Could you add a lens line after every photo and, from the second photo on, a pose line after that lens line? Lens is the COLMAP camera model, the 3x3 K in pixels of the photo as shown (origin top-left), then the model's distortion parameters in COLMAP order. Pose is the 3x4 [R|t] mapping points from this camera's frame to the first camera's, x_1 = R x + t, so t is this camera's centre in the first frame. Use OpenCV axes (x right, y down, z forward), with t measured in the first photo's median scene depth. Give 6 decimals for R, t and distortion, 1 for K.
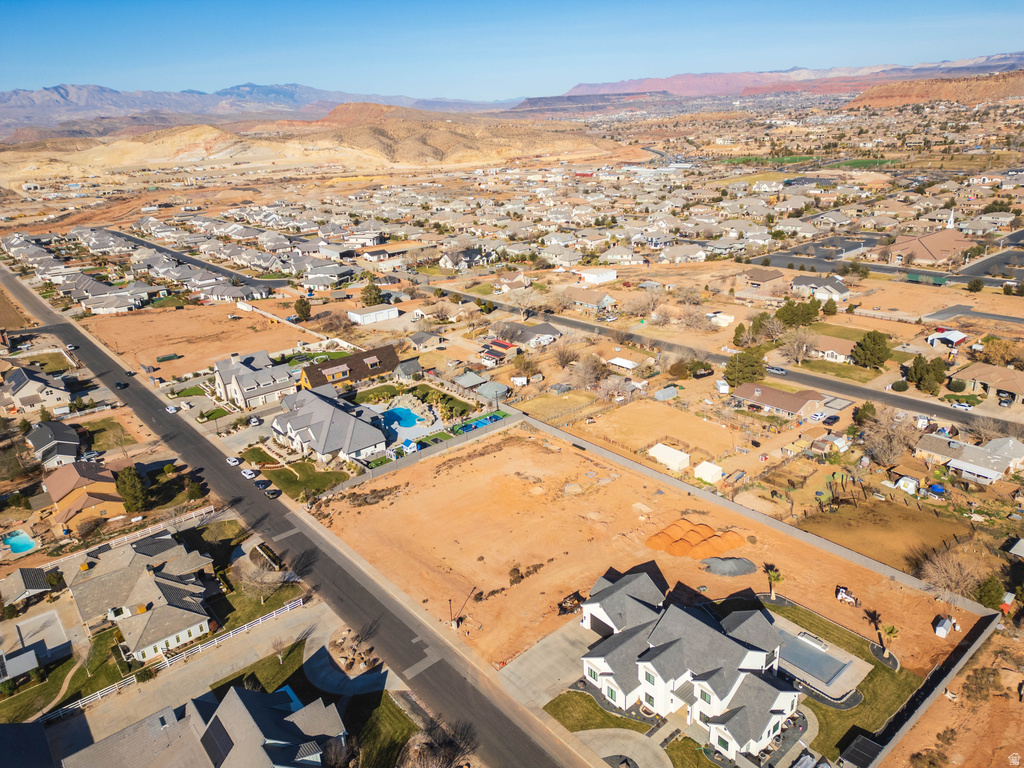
lens RADIAL K [[712.0, 0, 515.2], [0, 712.0, 383.2], [0, 0, 1]] dist [0.101048, -0.077866]
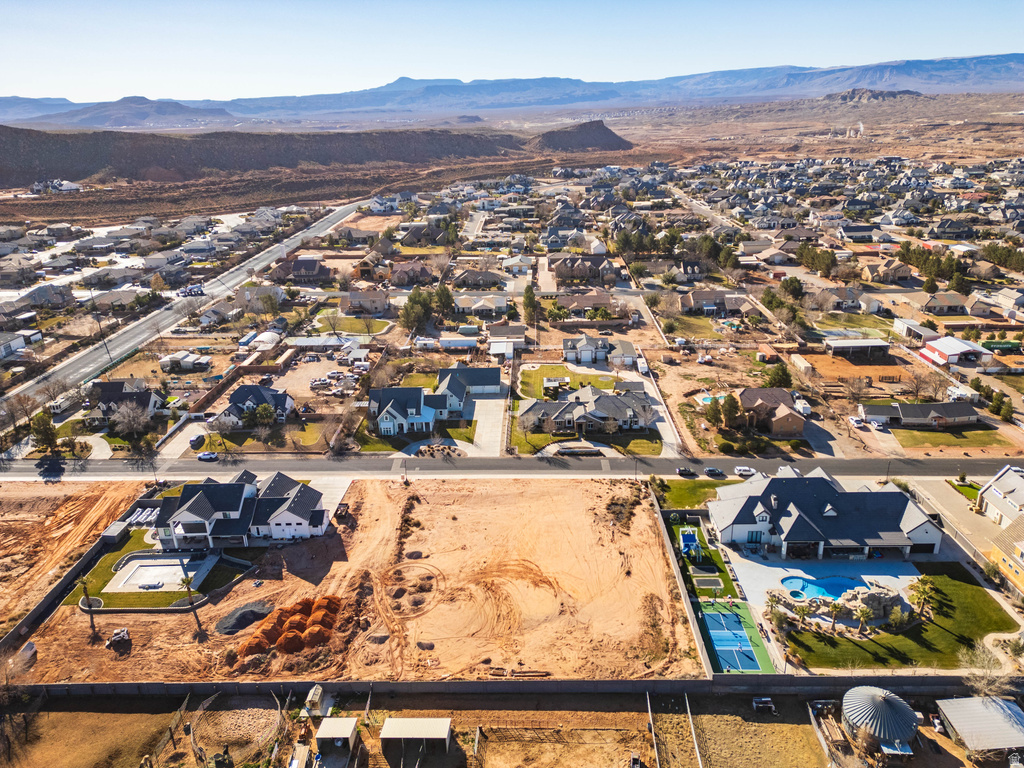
lens RADIAL K [[712.0, 0, 515.2], [0, 712.0, 383.2], [0, 0, 1]] dist [0.101048, -0.077866]
pose [[-0.656550, 0.329716, -0.678403, 0.379957], [-0.209967, 0.783963, 0.584223, -0.392267], [0.724470, 0.526014, -0.445481, 0.947642]]
